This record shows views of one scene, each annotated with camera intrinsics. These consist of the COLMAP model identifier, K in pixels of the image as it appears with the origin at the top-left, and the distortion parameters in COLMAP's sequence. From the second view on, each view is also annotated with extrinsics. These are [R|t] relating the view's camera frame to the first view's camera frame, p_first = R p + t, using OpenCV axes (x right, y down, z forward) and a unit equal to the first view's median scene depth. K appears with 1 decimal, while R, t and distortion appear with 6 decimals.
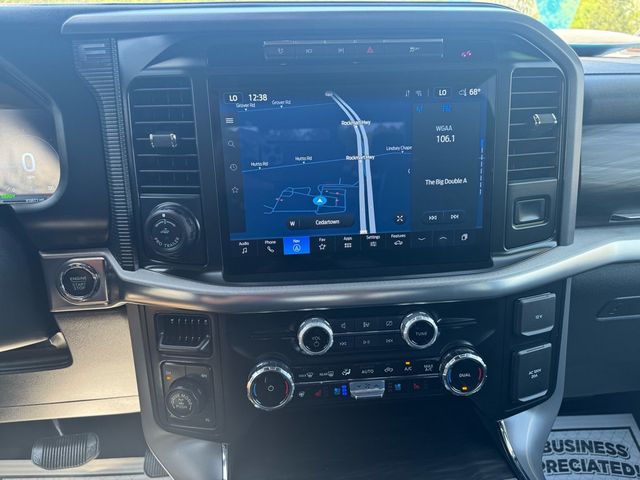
lens RADIAL K [[465.3, 0, 305.9], [0, 465.3, 246.2], [0, 0, 1]] dist [0.001478, -0.013146]
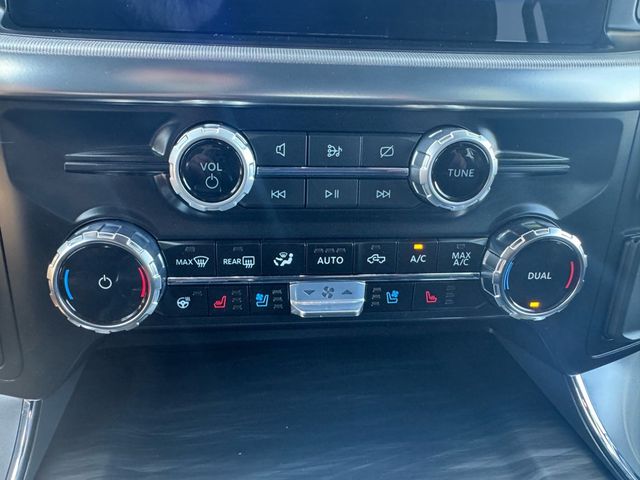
lens RADIAL K [[465.3, 0, 294.9], [0, 465.3, 242.4], [0, 0, 1]] dist [0.001478, -0.013146]
pose [[0.997309, 0.050428, 0.053210, 0.073237], [-0.055072, 0.994439, 0.089768, 0.214296], [-0.048387, -0.092456, 0.994540, 0.553077]]
